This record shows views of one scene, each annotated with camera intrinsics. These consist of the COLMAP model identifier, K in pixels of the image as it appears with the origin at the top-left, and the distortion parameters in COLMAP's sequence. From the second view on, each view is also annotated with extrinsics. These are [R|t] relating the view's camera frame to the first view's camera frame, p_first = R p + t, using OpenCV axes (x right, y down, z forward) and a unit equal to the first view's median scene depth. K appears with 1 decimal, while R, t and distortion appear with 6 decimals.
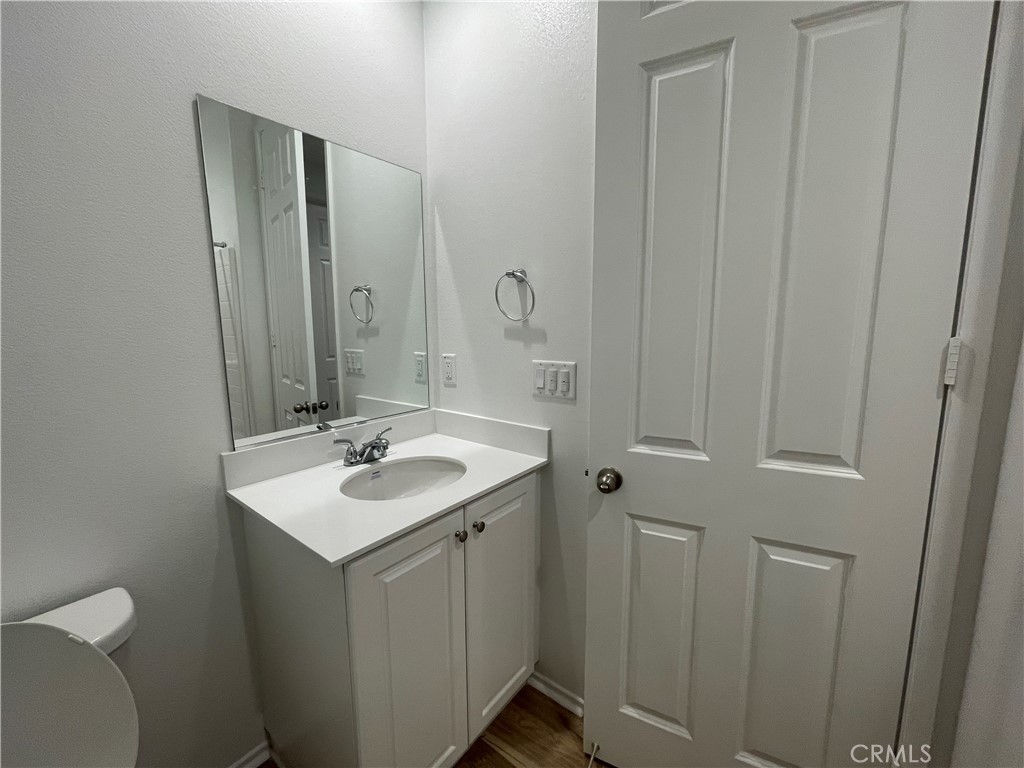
lens RADIAL K [[415.8, 0, 510.5], [0, 415.8, 387.9], [0, 0, 1]] dist [-0.000138, 0.000015]
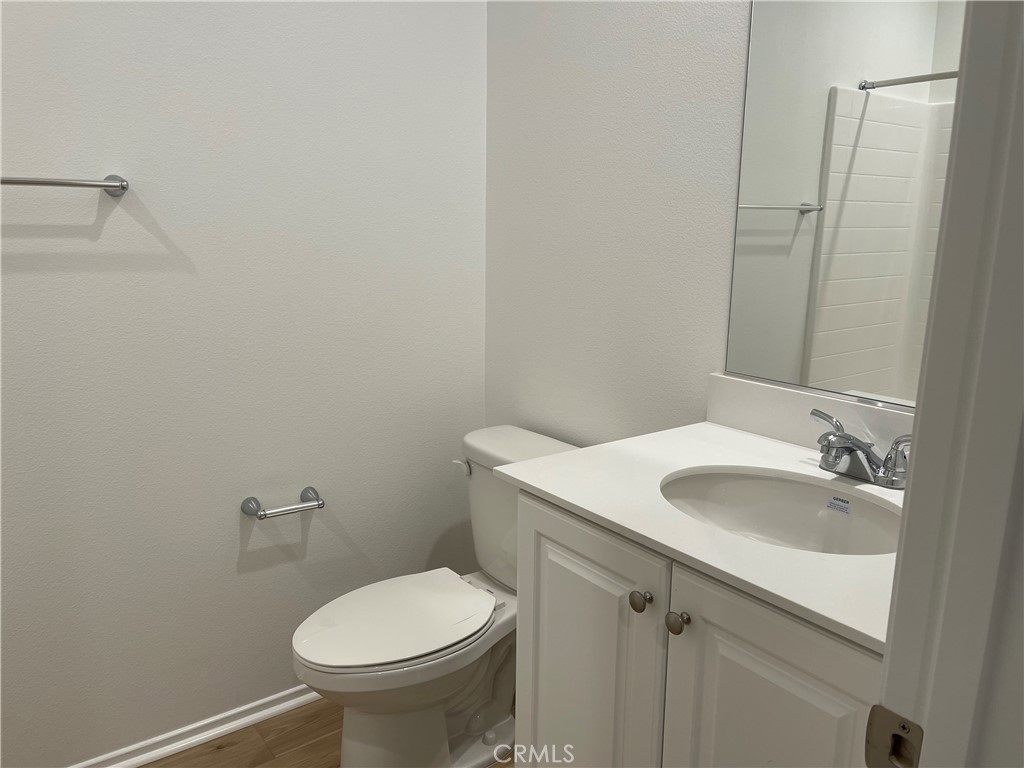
lens RADIAL K [[778.7, 0, 517.7], [0, 778.7, 389.0], [0, 0, 1]] dist [0.093468, -0.114164]
pose [[-0.244810, 0.215716, -0.945270, 0.645338], [-0.165492, 0.951333, 0.259959, -0.106317], [0.955343, 0.220075, -0.197197, 0.794077]]
